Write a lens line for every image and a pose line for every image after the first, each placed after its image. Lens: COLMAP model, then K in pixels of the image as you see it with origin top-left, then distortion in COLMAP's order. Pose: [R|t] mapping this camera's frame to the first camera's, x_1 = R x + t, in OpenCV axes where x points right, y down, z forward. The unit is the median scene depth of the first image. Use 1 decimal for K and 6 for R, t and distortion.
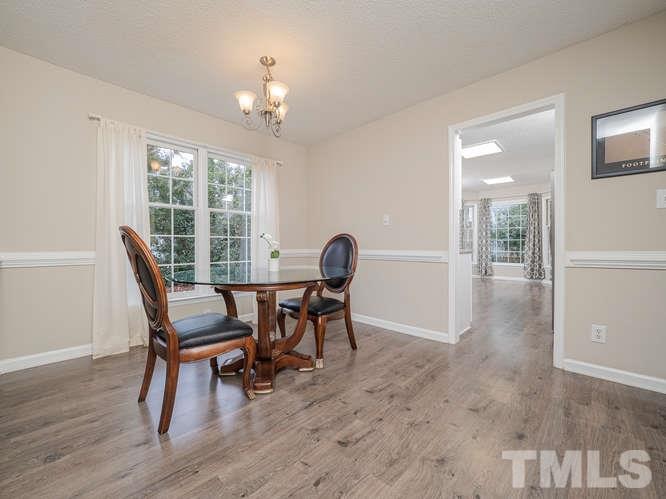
lens RADIAL K [[284.1, 0, 334.5], [0, 284.1, 248.5], [0, 0, 1]] dist [0.004497, -0.001566]
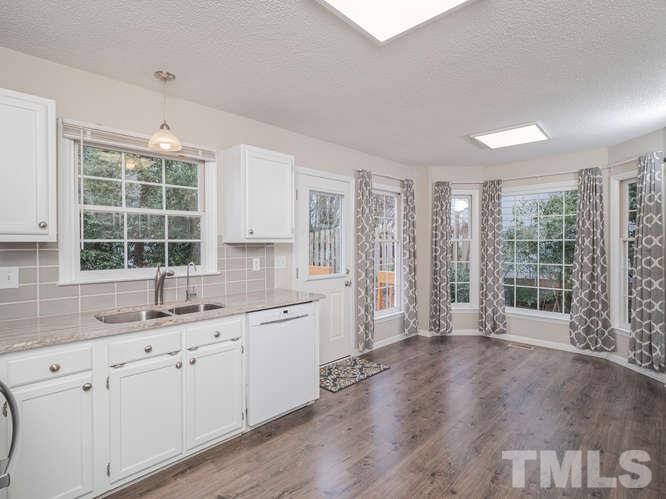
lens RADIAL K [[348.8, 0, 330.8], [0, 348.8, 247.0], [0, 0, 1]] dist [0.005945, 0.001891]
pose [[0.999728, 0.005610, -0.022657, 0.255645], [-0.005602, 0.999984, 0.000419, -0.055812], [0.022659, -0.000292, 0.999743, 0.372872]]
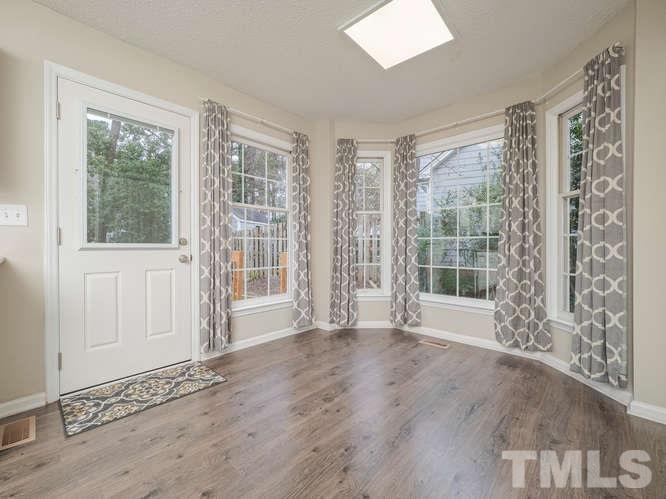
lens RADIAL K [[284.1, 0, 337.1], [0, 284.1, 249.8], [0, 0, 1]] dist [0.004497, -0.001566]
pose [[0.999971, 0.007000, 0.003055, 0.429929], [-0.006983, 0.999961, -0.005460, -0.009976], [-0.003093, 0.005439, 0.999980, 0.592512]]
